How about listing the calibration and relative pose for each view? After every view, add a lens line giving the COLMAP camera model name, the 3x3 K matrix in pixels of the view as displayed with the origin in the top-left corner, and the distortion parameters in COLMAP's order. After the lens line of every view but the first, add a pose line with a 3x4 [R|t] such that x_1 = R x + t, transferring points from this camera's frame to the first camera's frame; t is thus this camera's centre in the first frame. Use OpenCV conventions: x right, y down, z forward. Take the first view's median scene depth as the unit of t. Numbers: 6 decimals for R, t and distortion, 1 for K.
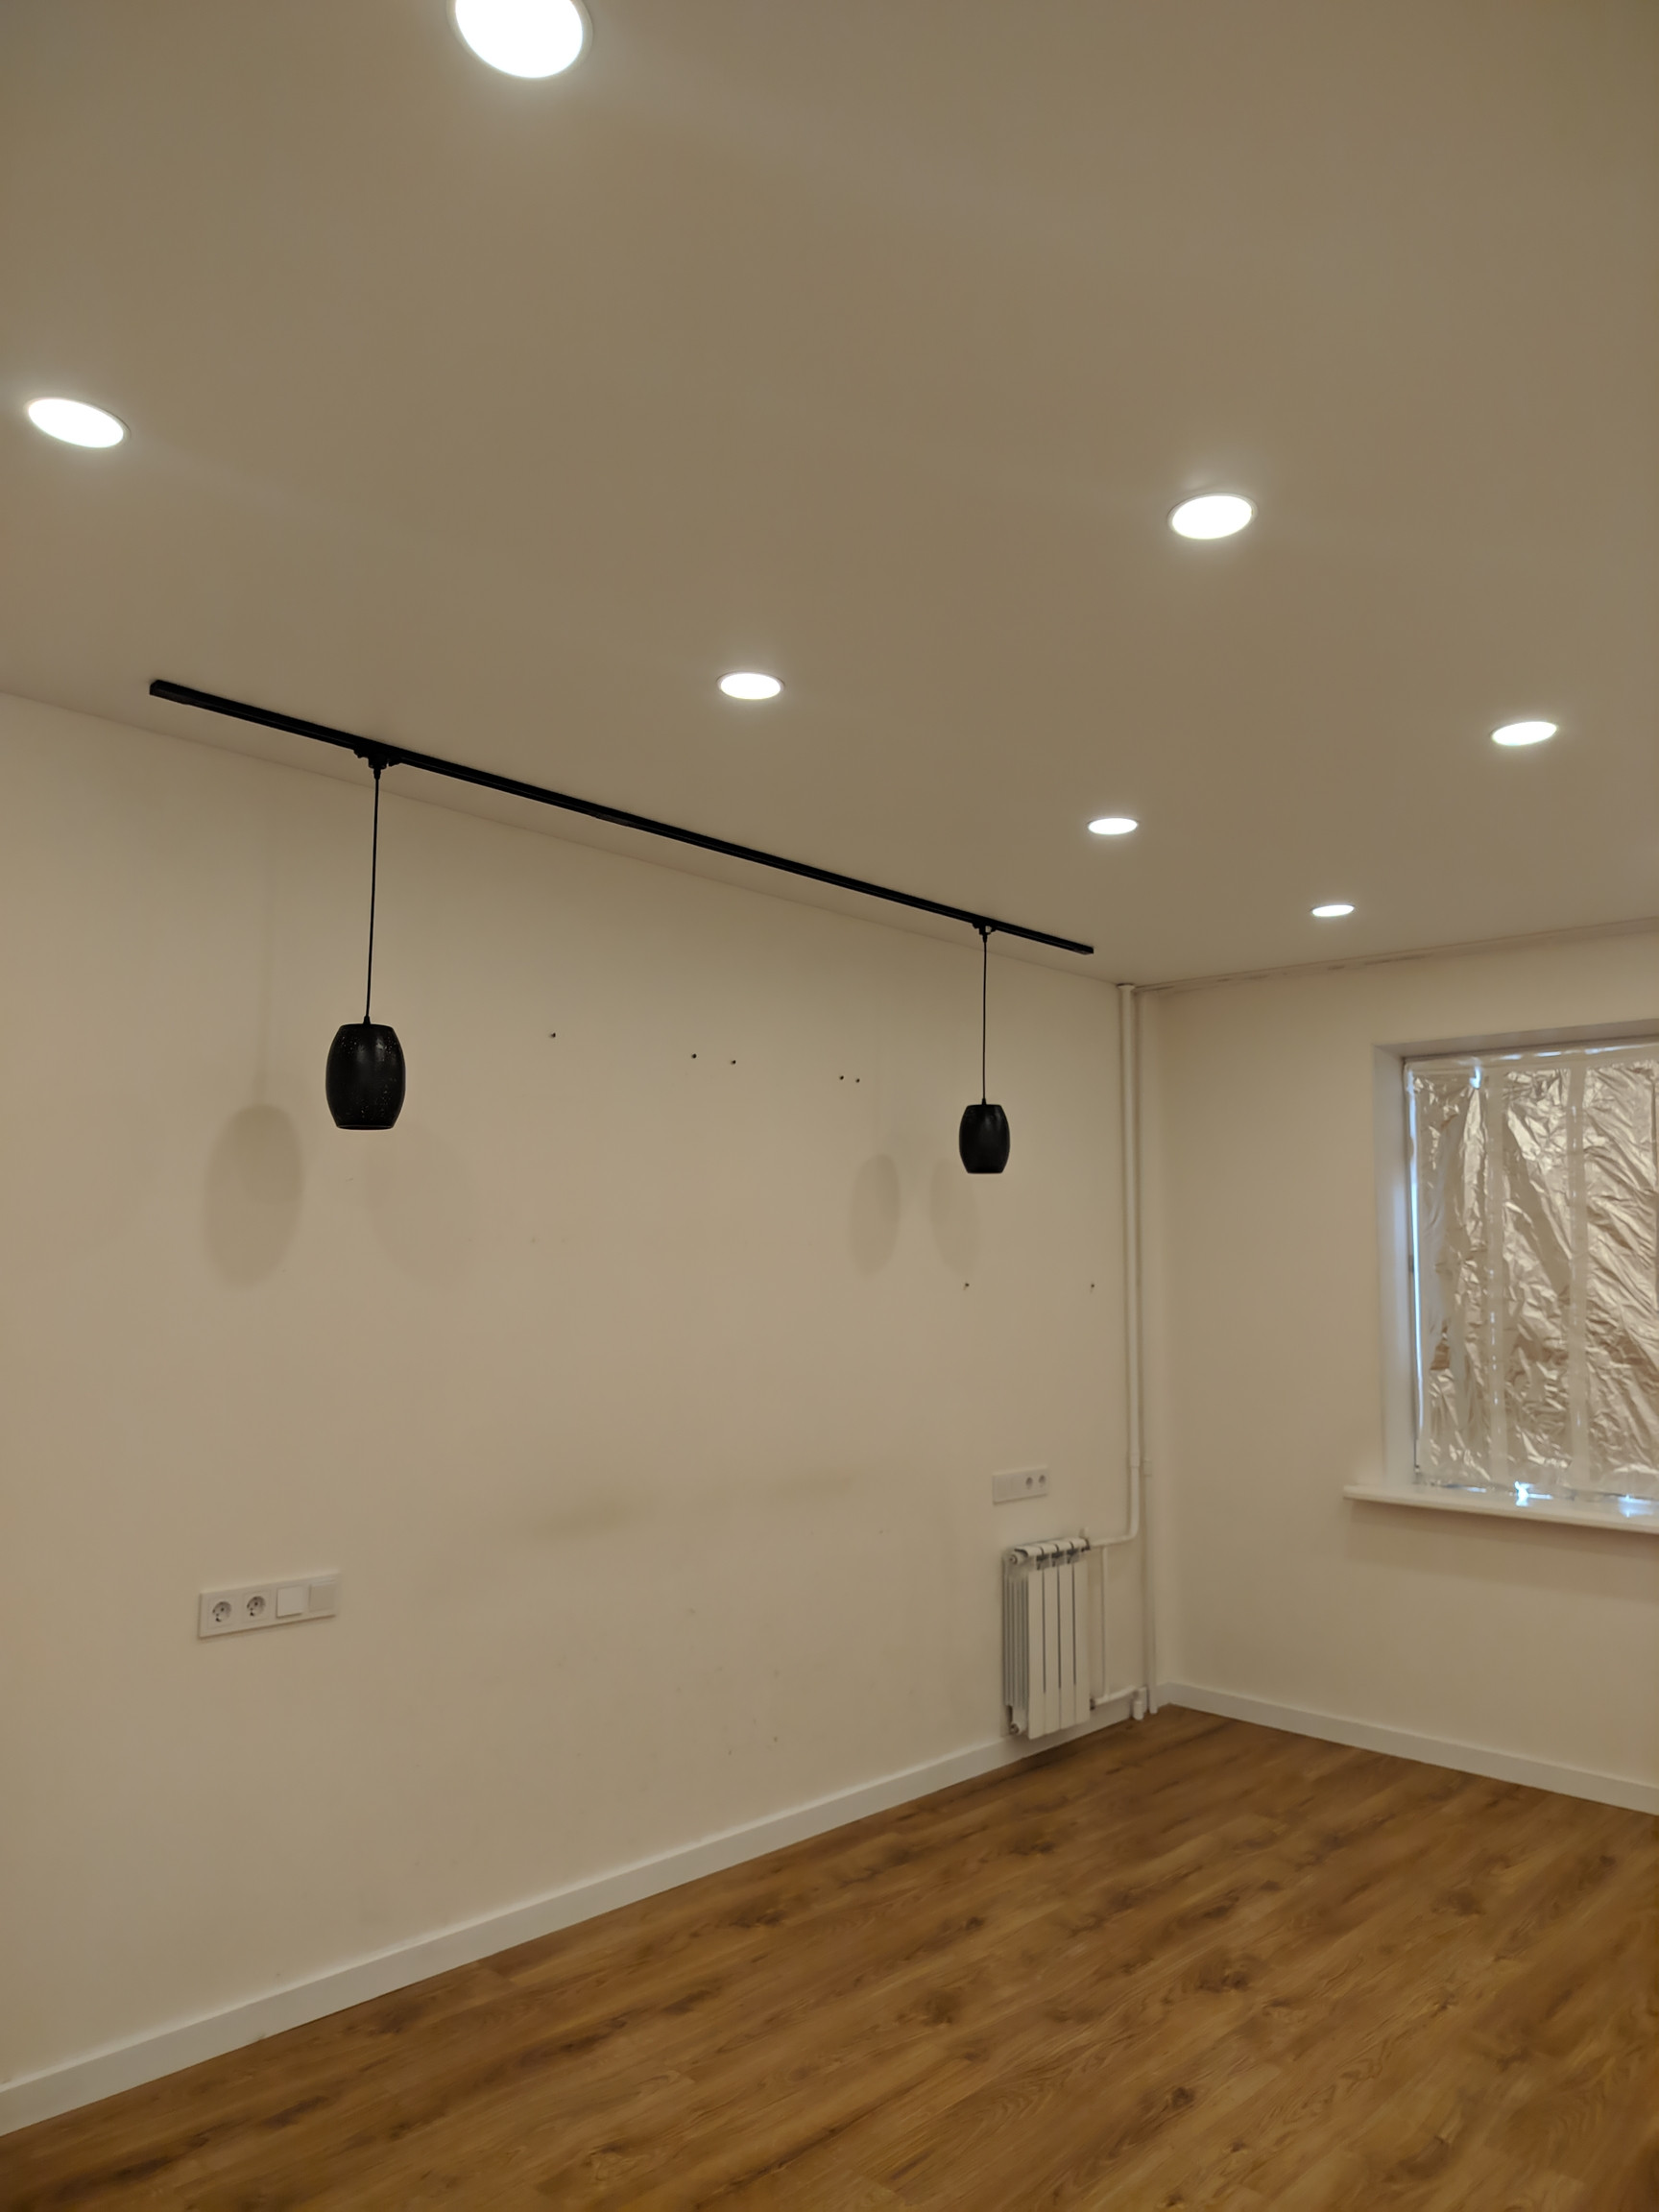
lens RADIAL K [[1555.2, 0, 828.7], [0, 1555.2, 1109.4], [0, 0, 1]] dist [0.034294, -0.028548]
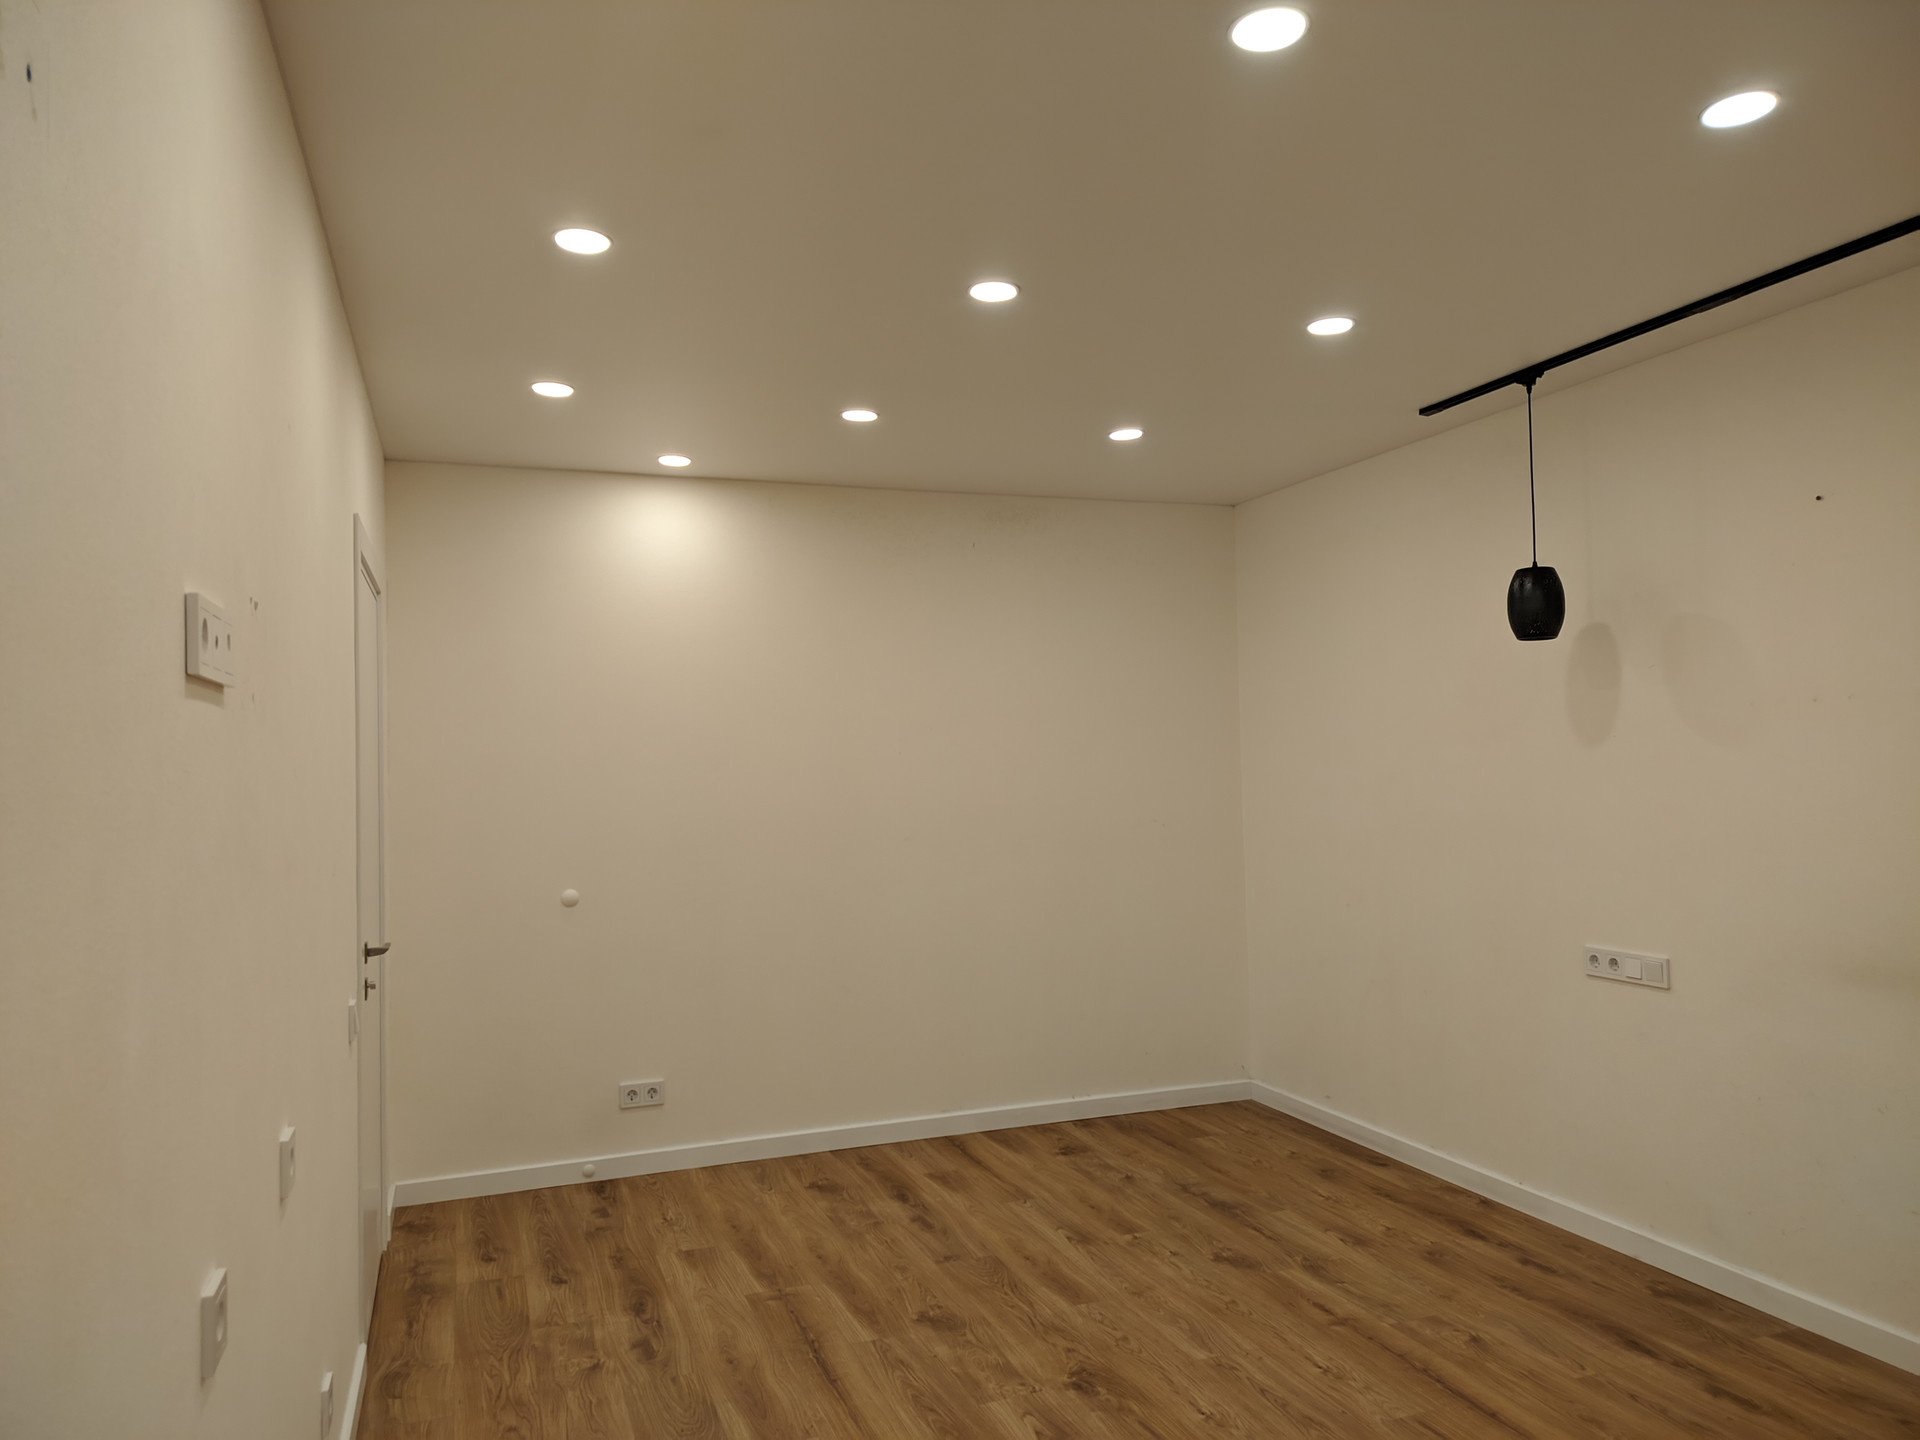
lens RADIAL K [[1349.9, 0, 955.6], [0, 1349.9, 726.2], [0, 0, 1]] dist [0.034294, -0.028548]
pose [[-0.447441, -0.022767, -0.894023, 0.995203], [0.109439, 0.990769, -0.080002, 0.124512], [0.887592, -0.133637, -0.440819, 0.990976]]
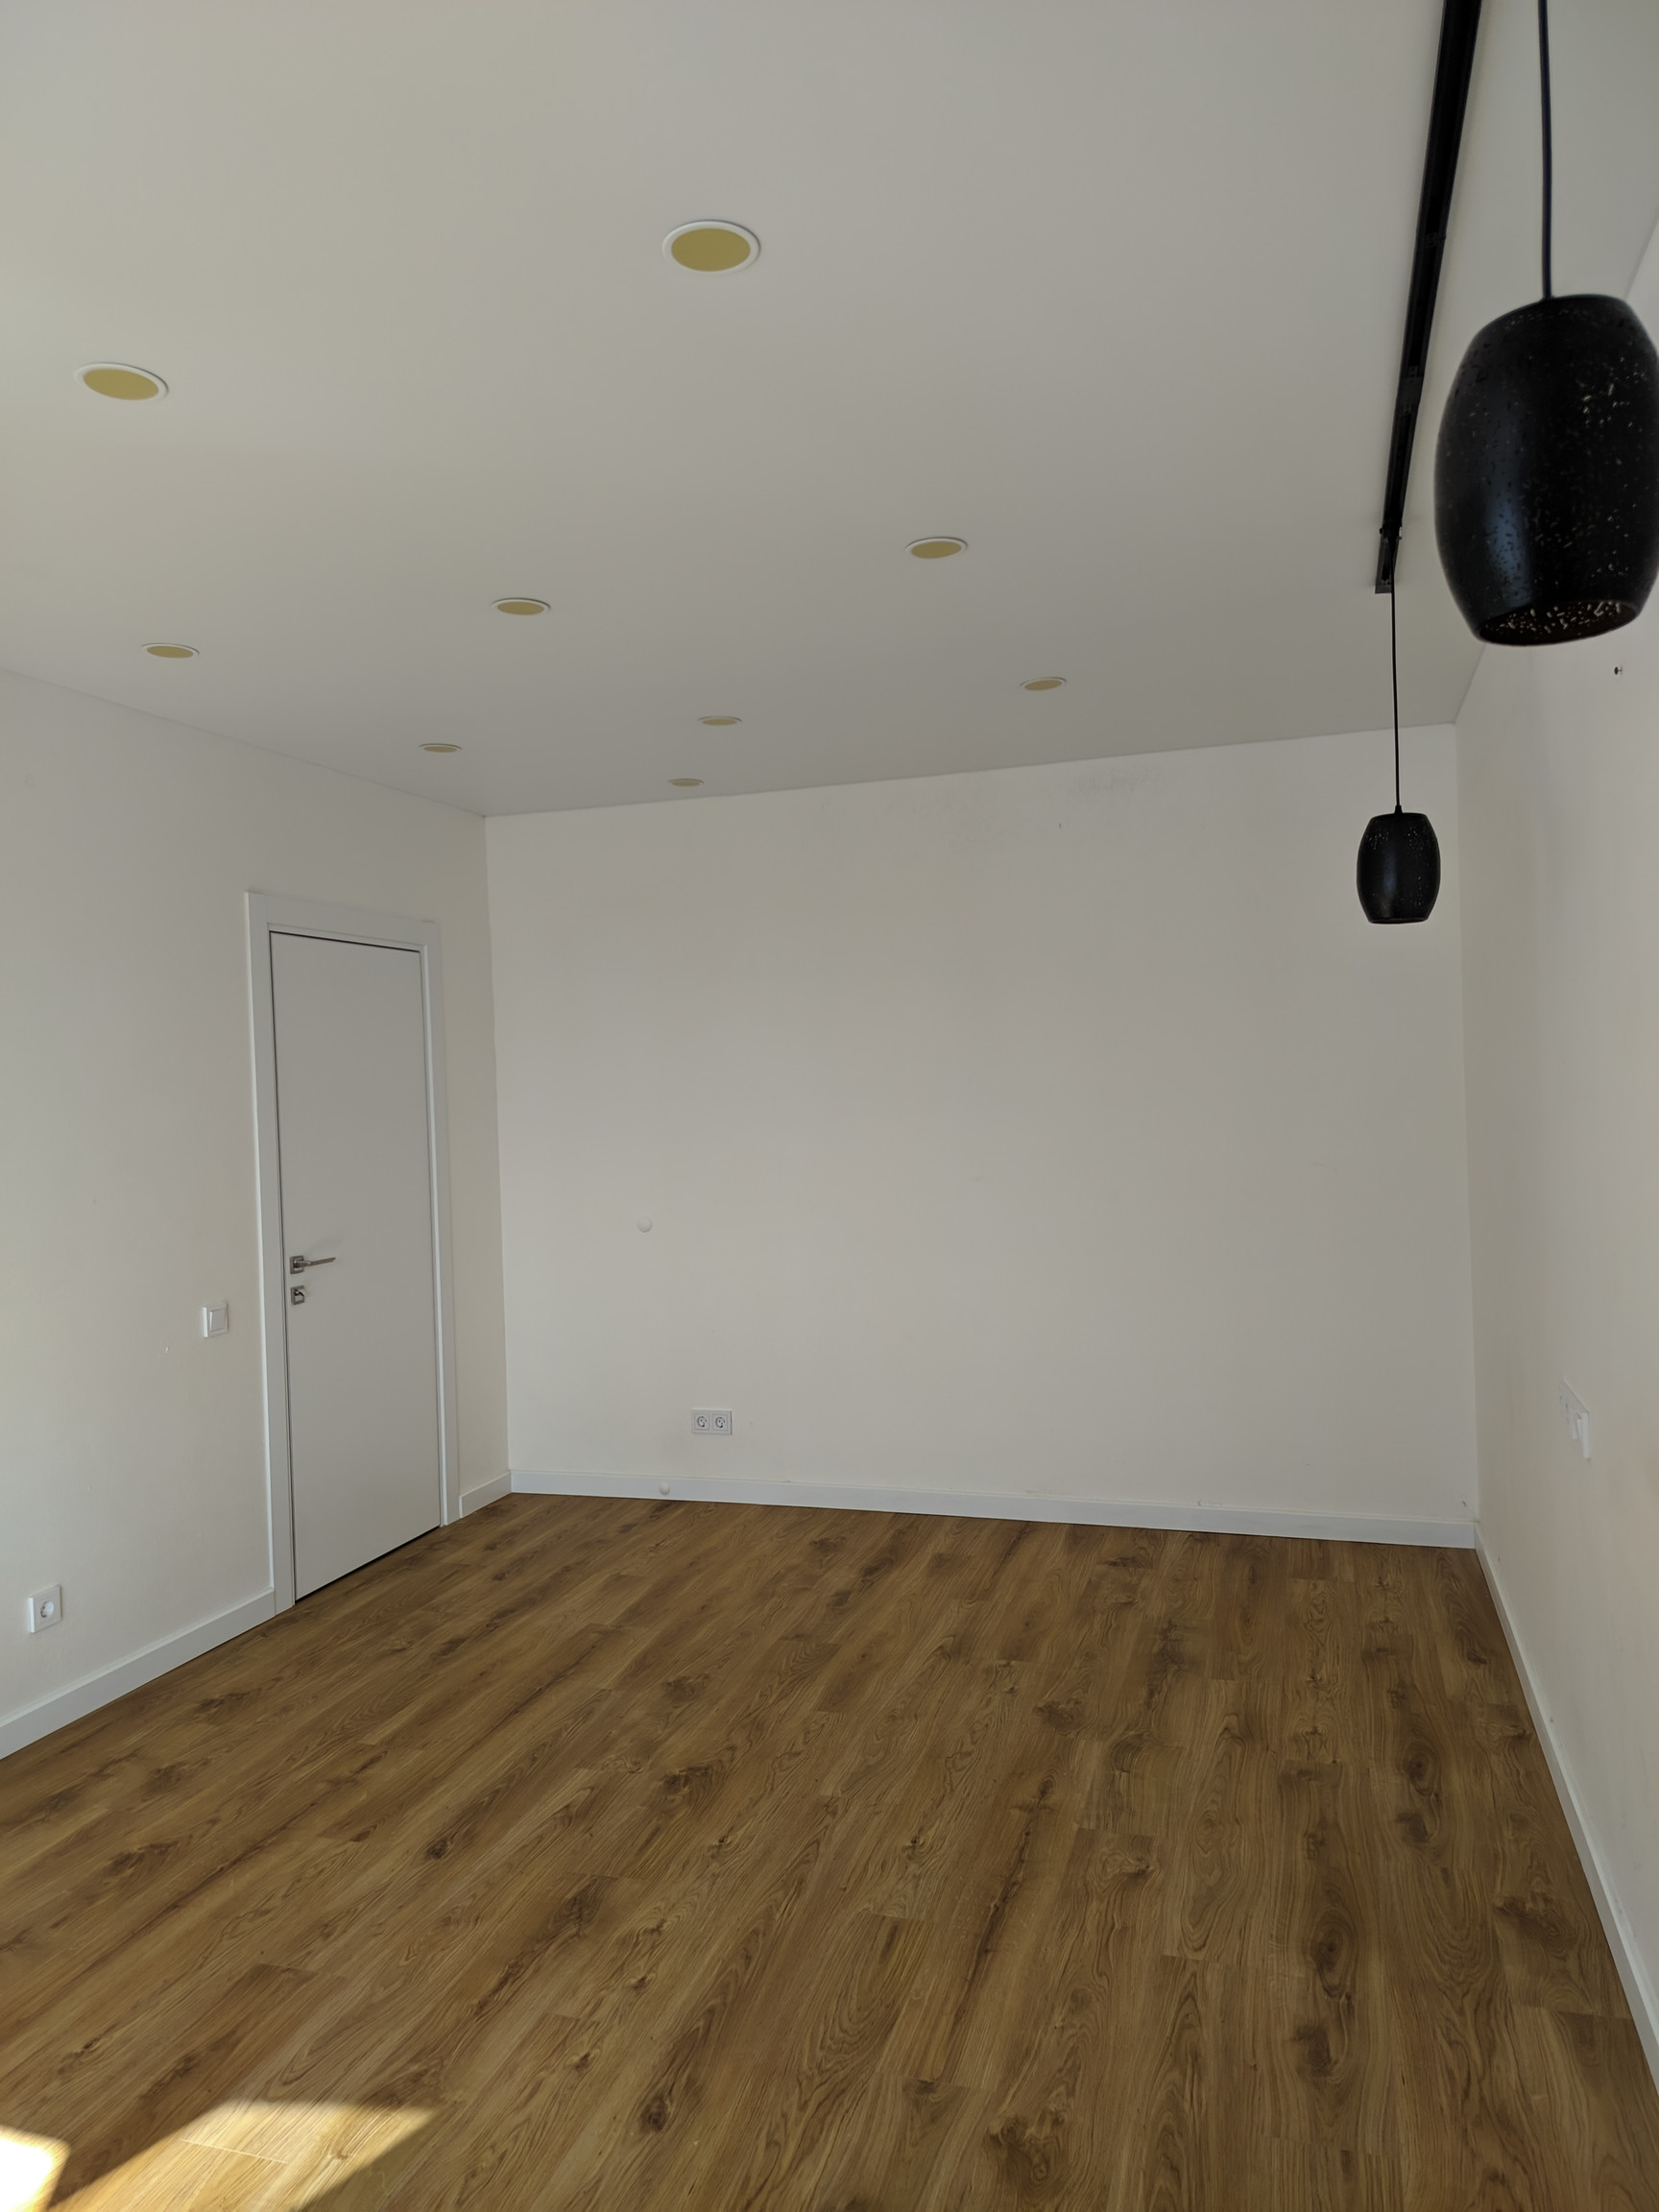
lens RADIAL K [[1533.6, 0, 823.2], [0, 1533.6, 1105.8], [0, 0, 1]] dist [0.074380, -0.096114]
pose [[-0.902890, 0.023007, -0.429255, 0.419041], [0.065981, 0.994151, -0.085500, 0.173668], [0.424777, -0.105520, -0.899127, 1.589169]]
